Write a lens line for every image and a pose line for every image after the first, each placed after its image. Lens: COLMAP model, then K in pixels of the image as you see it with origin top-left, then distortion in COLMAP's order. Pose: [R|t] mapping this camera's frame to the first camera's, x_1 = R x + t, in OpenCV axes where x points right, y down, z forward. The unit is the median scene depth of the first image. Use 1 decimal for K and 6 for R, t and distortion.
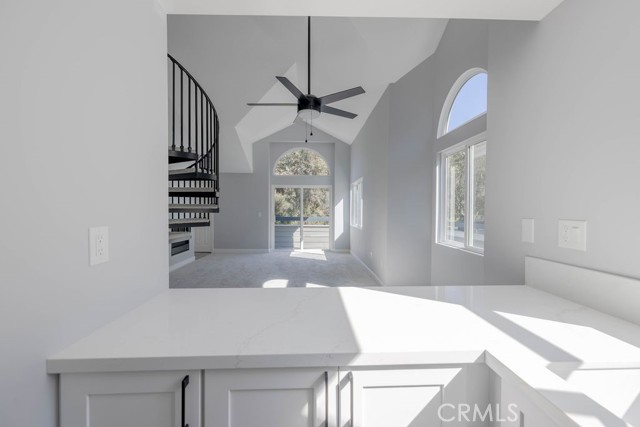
lens RADIAL K [[265.5, 0, 319.3], [0, 265.5, 213.0], [0, 0, 1]] dist [0.000145, 0.001247]
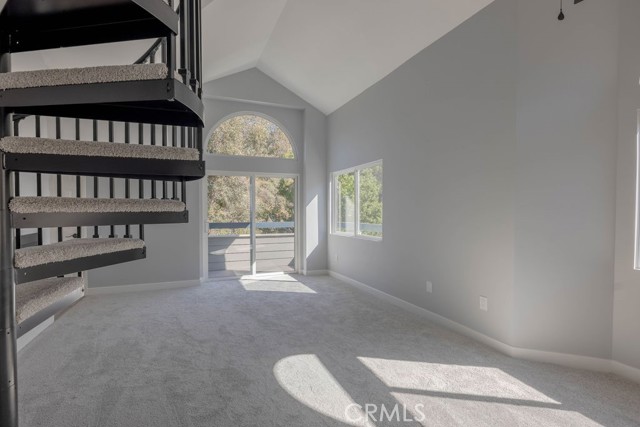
lens RADIAL K [[306.7, 0, 323.7], [0, 306.7, 216.1], [0, 0, 1]] dist [0.002428, -0.000254]
pose [[0.933640, -0.009691, 0.358082, -0.175118], [0.007152, 0.999939, 0.008414, -0.005977], [-0.358142, -0.005294, 0.933652, 0.267778]]
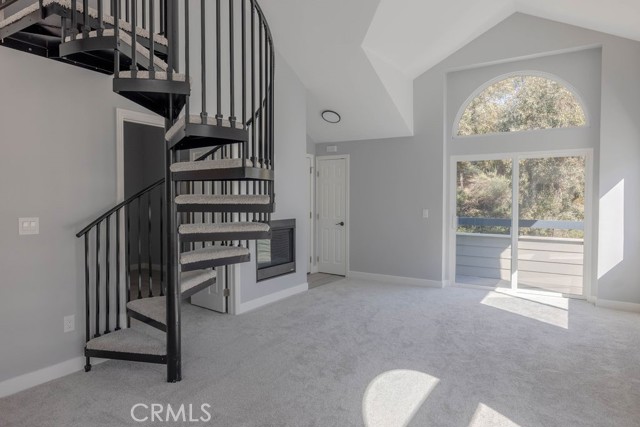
lens RADIAL K [[395.4, 0, 329.8], [0, 395.4, 211.7], [0, 0, 1]] dist [0.005321, -0.001397]
pose [[0.839211, 0.014884, -0.543602, 0.041547], [-0.009289, 0.999872, 0.013037, -0.006287], [0.543726, -0.005891, 0.839242, 0.234851]]
